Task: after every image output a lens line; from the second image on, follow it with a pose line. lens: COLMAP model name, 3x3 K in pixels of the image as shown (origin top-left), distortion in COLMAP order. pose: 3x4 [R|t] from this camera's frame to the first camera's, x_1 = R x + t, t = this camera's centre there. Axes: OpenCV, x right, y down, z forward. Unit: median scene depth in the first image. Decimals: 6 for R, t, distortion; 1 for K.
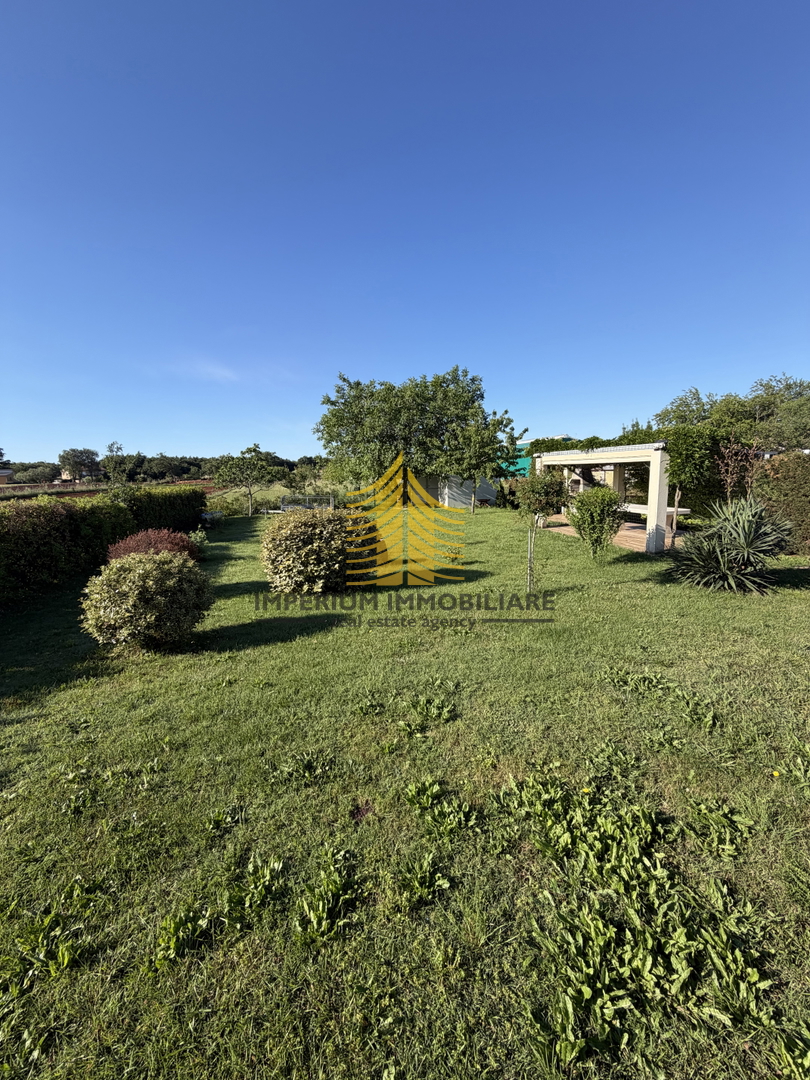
lens RADIAL K [[433.9, 0, 408.0], [0, 433.9, 540.9], [0, 0, 1]] dist [-0.000468, 0.000019]
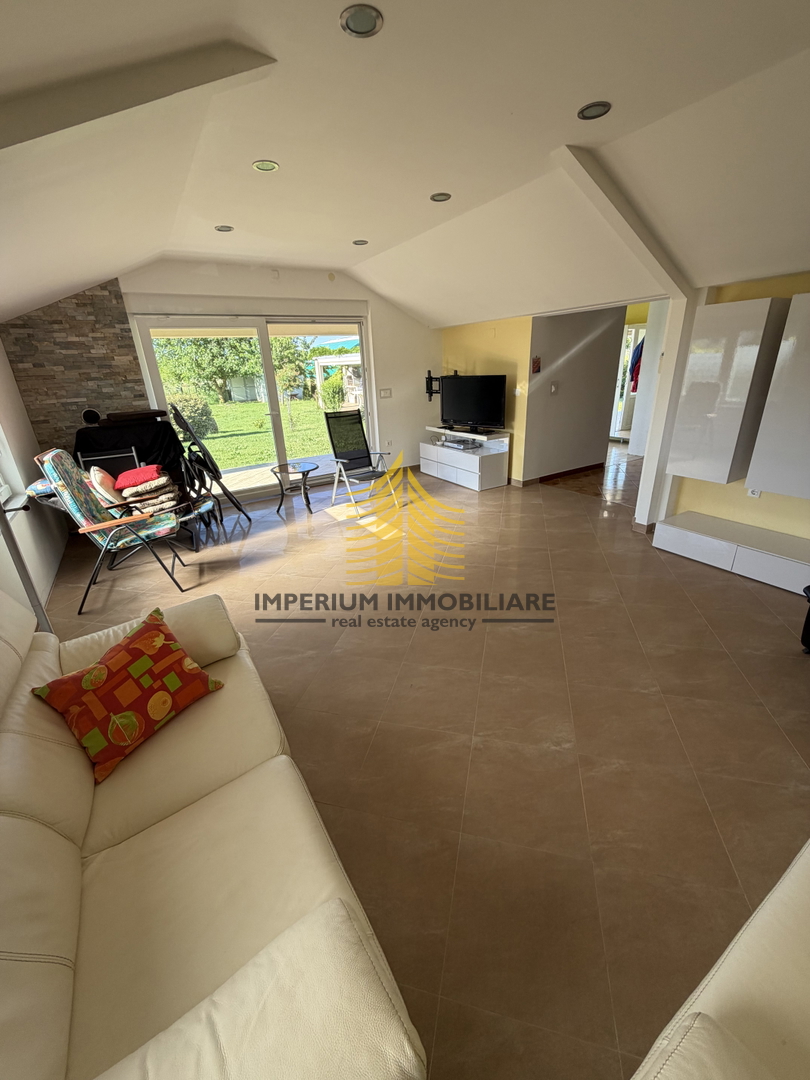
lens RADIAL K [[433.9, 0, 403.9], [0, 433.9, 538.4], [0, 0, 1]] dist [-0.000468, 0.000019]
pose [[0.937112, -0.138925, 0.320189, 0.018843], [0.069334, 0.973185, 0.219327, 0.077731], [-0.342073, -0.183334, 0.921615, -0.469742]]
